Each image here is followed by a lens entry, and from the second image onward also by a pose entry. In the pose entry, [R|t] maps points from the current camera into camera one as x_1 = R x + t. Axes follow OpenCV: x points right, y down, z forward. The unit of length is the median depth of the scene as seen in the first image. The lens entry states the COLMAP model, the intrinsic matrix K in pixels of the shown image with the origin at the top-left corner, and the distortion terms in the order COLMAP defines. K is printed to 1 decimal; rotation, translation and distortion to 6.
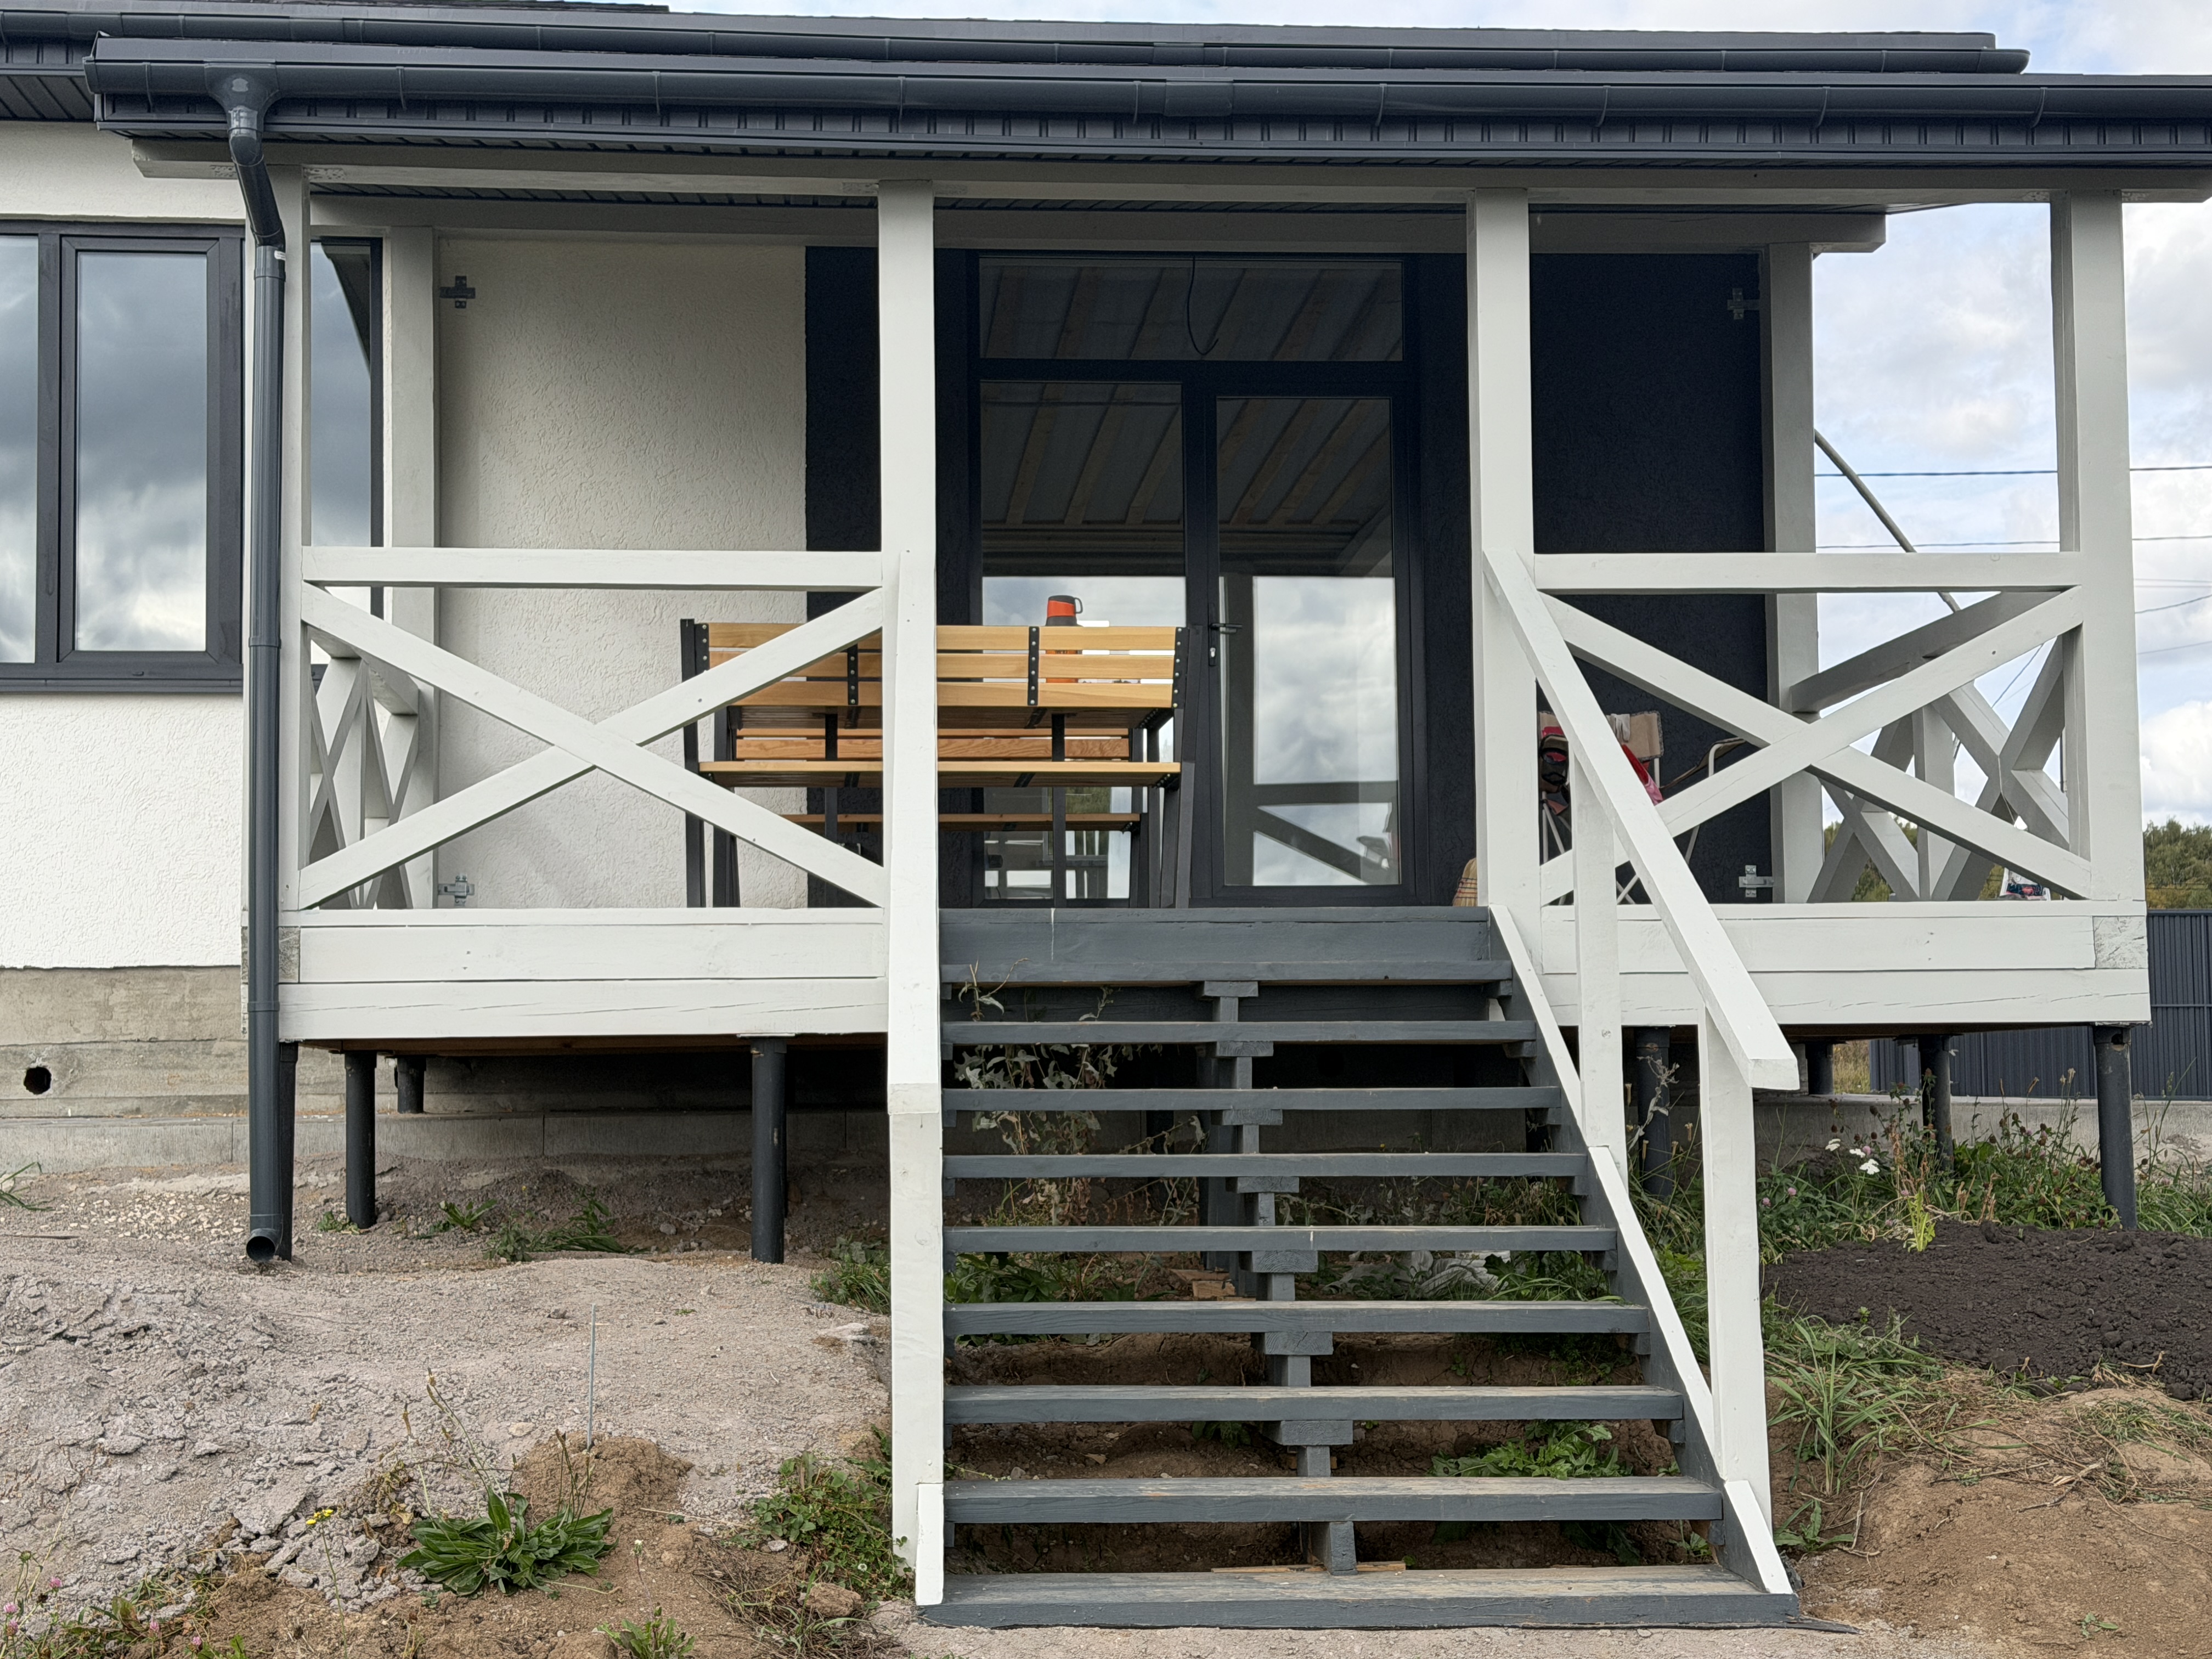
lens RADIAL K [[3190.9, 0, 1106.0], [0, 3190.9, 829.5], [0, 0, 1]] dist [0.129070, -0.092363]
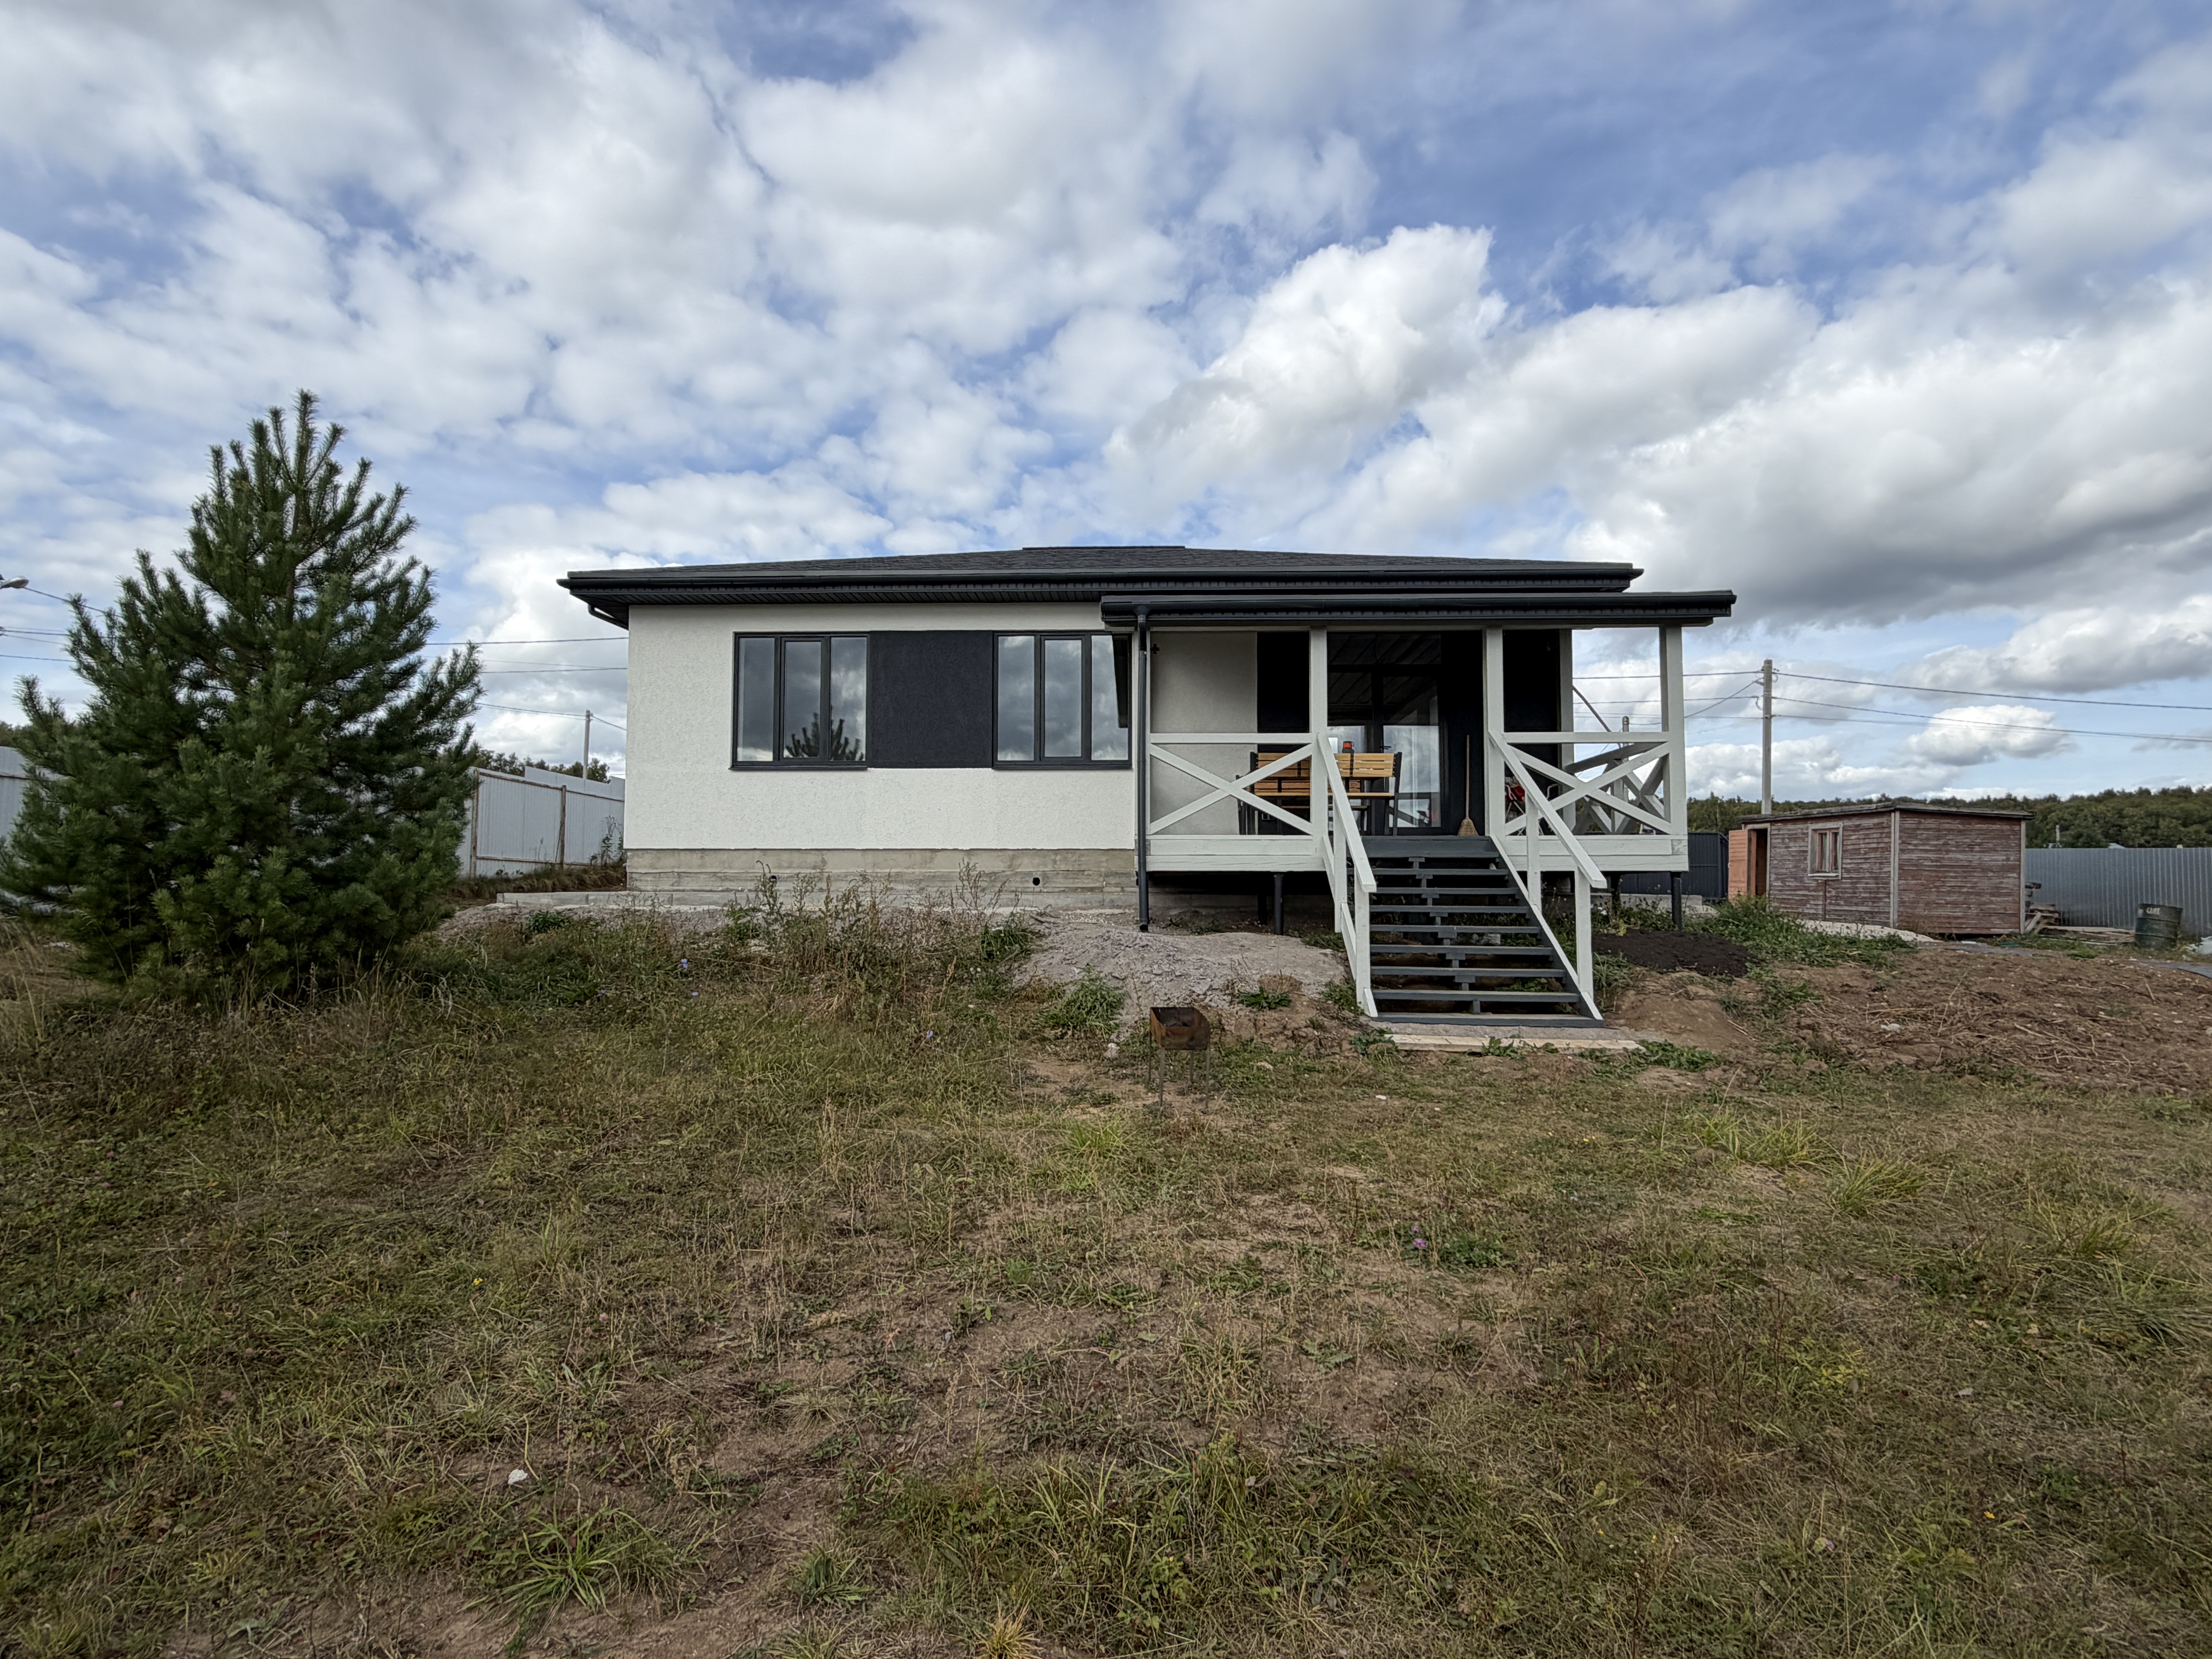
lens RADIAL K [[1173.1, 0, 1106.0], [0, 1173.1, 829.5], [0, 0, 1]] dist [-0.001561, -0.001113]
pose [[0.993169, 0.006668, -0.116498, -0.148775], [-0.003502, 0.999619, 0.027362, -0.016723], [0.116636, -0.026767, 0.992814, -0.308772]]
